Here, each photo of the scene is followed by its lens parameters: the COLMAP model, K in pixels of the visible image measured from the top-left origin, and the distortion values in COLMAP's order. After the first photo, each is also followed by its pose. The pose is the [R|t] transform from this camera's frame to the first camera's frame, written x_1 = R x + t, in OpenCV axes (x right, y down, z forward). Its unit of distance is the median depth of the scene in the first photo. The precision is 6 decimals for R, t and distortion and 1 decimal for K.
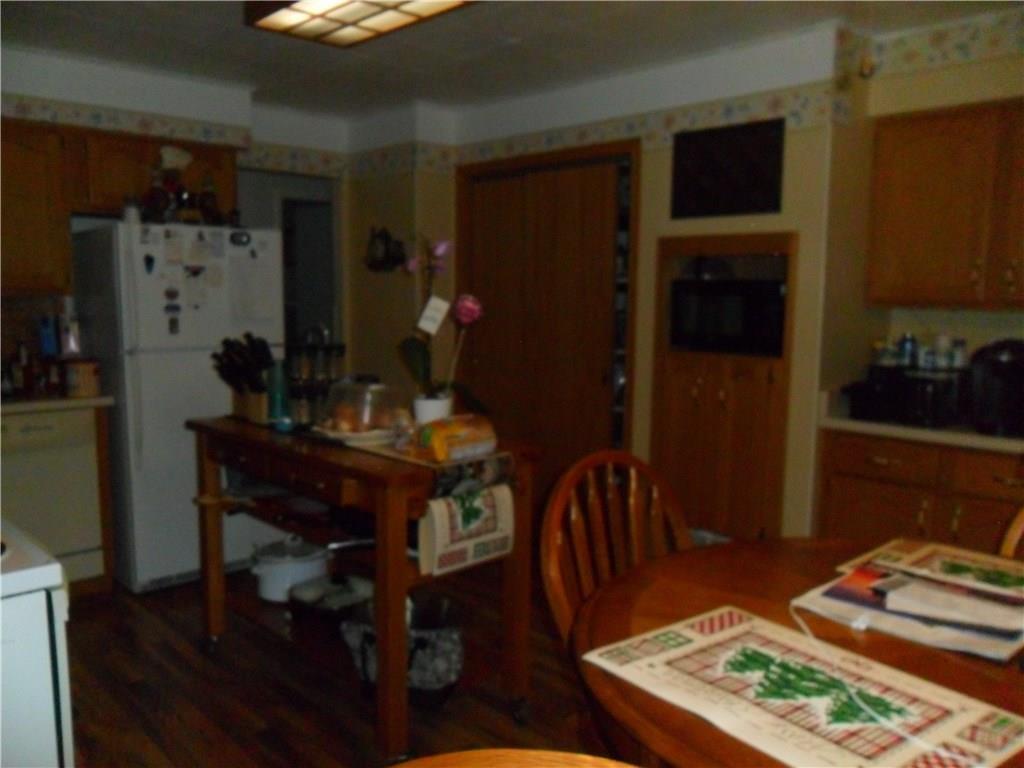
lens RADIAL K [[832.5, 0, 509.8], [0, 832.5, 380.9], [0, 0, 1]] dist [-0.035057, 0.026691]
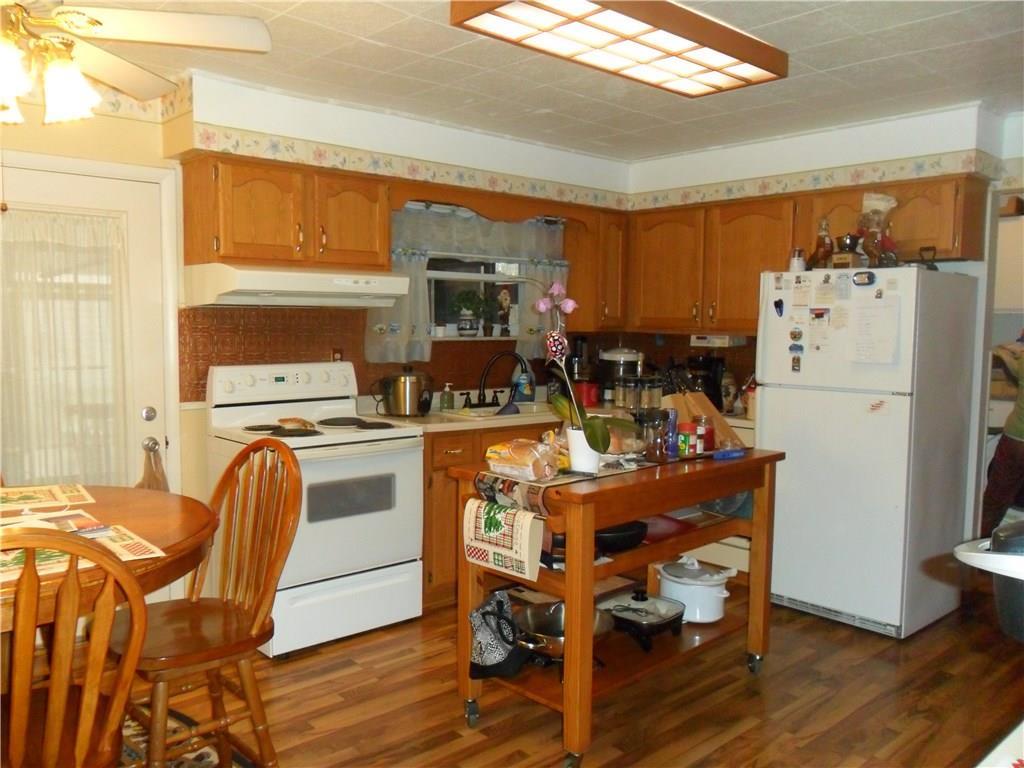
lens RADIAL K [[832.5, 0, 509.3], [0, 832.5, 389.7], [0, 0, 1]] dist [-0.035057, 0.026691]
pose [[-0.003956, 0.072423, -0.997366, 0.677574], [-0.125088, 0.989504, 0.072348, -0.065723], [0.992138, 0.125044, 0.005145, 0.632897]]
